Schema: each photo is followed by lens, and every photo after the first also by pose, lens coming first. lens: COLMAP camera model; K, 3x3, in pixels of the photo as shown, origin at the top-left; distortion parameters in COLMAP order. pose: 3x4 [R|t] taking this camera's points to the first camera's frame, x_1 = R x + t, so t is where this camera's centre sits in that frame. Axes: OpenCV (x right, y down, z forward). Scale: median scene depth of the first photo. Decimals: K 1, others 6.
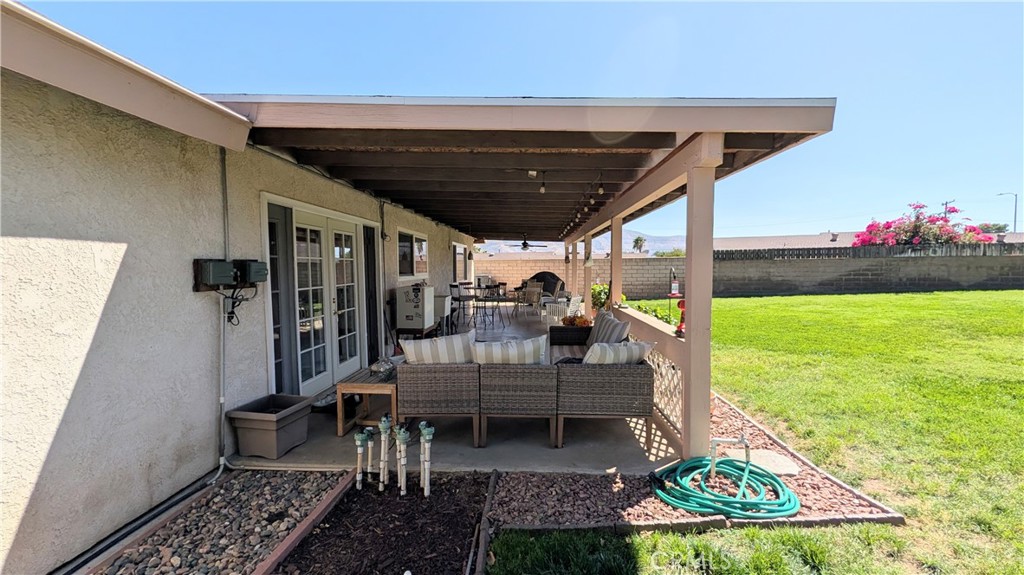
lens RADIAL K [[393.3, 0, 510.5], [0, 393.3, 285.4], [0, 0, 1]] dist [-0.001053, 0.000440]
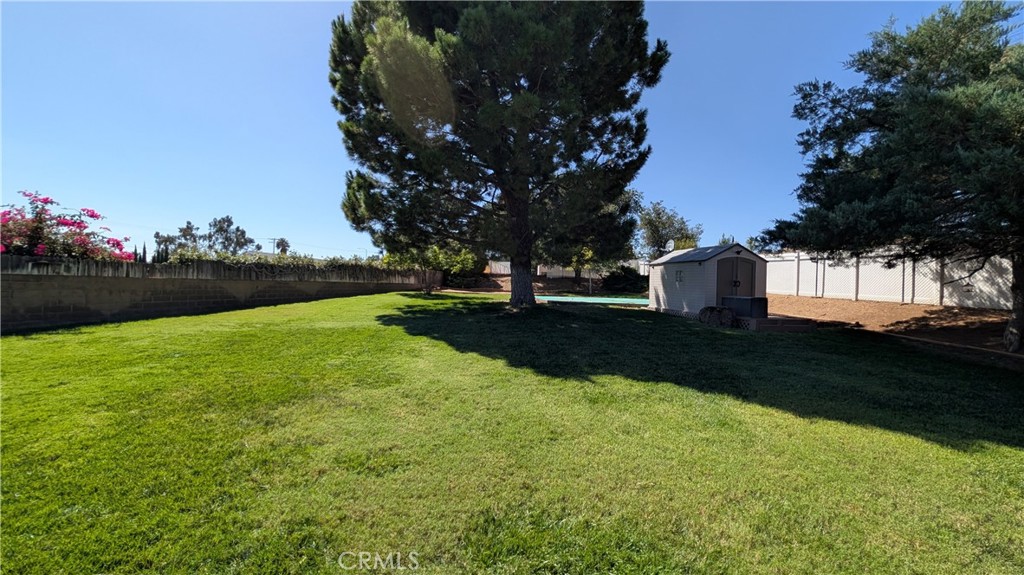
lens RADIAL K [[393.3, 0, 509.8], [0, 393.3, 290.0], [0, 0, 1]] dist [-0.001053, 0.000440]
pose [[-0.206321, -0.002422, 0.978481, 0.231971], [0.019776, 0.999782, 0.006645, -0.036596], [-0.978284, 0.020721, -0.206229, 0.370217]]
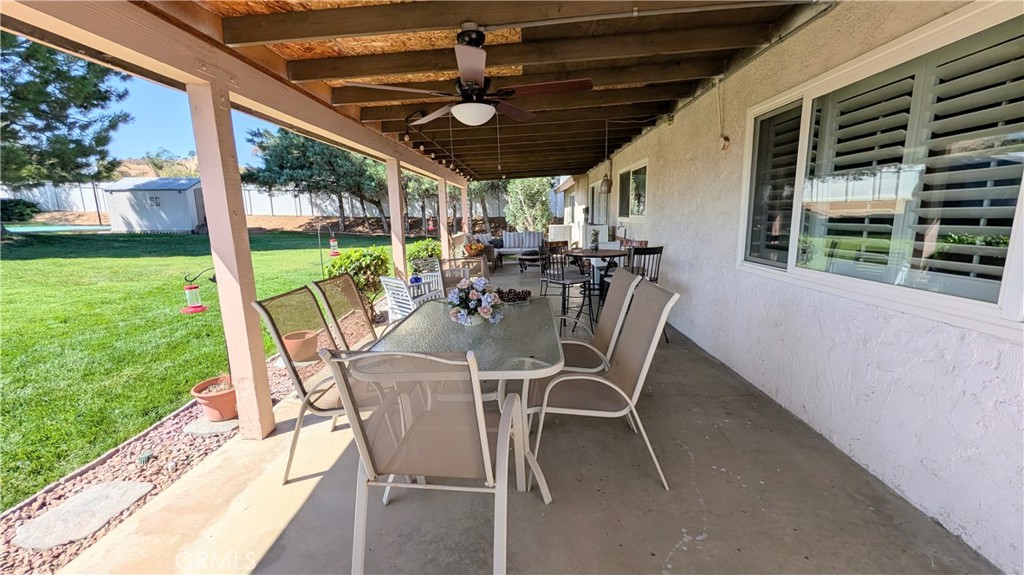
lens RADIAL K [[393.3, 0, 508.9], [0, 393.3, 286.3], [0, 0, 1]] dist [-0.001053, 0.000440]
pose [[-0.999425, 0.032340, -0.010209, 0.026780], [0.029172, 0.973332, 0.227540, -0.048218], [0.017295, 0.227111, -0.973715, 1.099314]]
